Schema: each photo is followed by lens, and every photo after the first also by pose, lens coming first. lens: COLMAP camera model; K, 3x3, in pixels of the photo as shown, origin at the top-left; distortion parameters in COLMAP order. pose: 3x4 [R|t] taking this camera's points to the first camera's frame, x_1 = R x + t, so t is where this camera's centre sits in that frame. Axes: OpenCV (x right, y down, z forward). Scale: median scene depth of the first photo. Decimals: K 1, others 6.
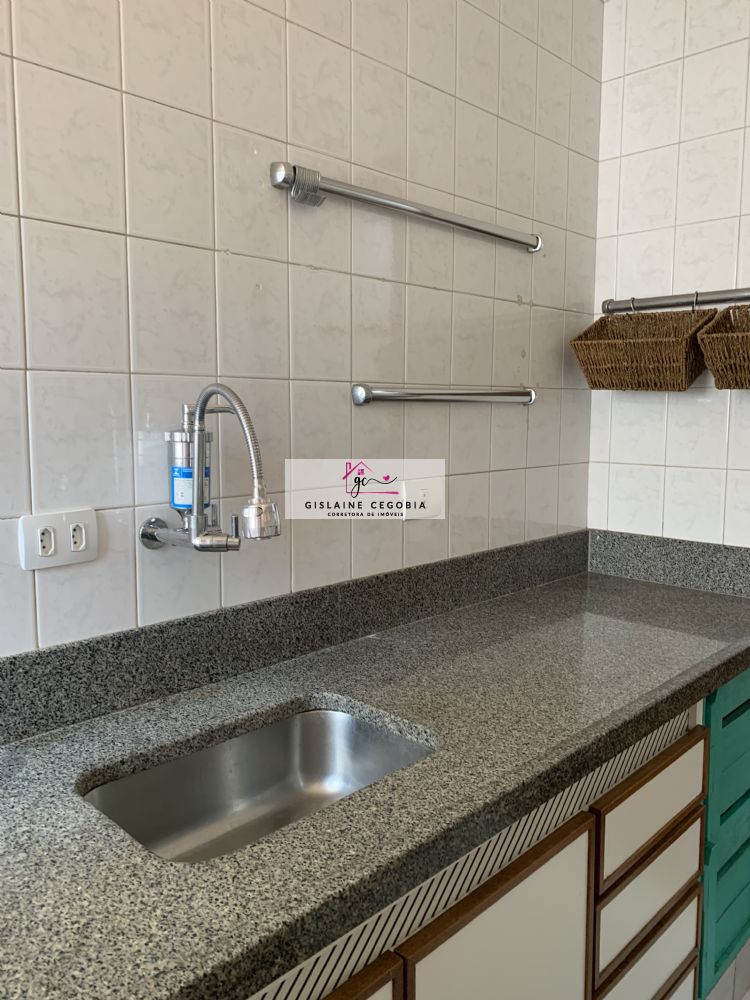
lens RADIAL K [[766.0, 0, 381.9], [0, 766.0, 502.0], [0, 0, 1]] dist [0.039812, -0.048091]
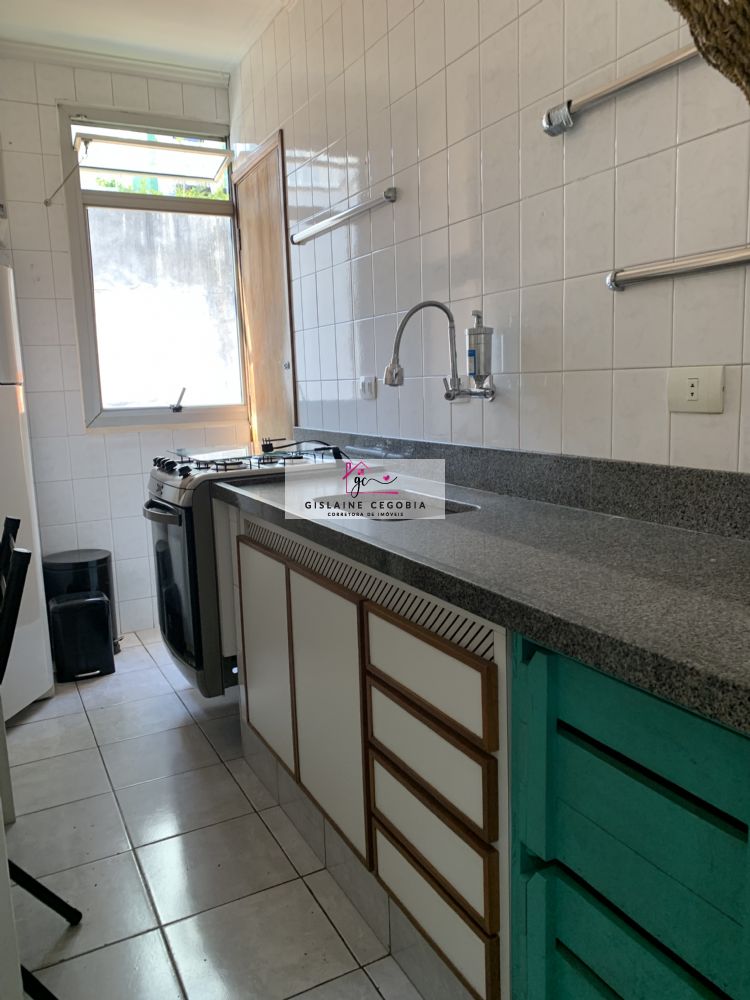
lens RADIAL K [[766.0, 0, 380.0], [0, 766.0, 494.8], [0, 0, 1]] dist [0.039812, -0.048091]
pose [[-0.308216, 0.151875, -0.939115, 1.075646], [-0.079829, 0.979563, 0.184616, -0.024615], [0.947961, 0.131870, -0.289793, 0.992206]]
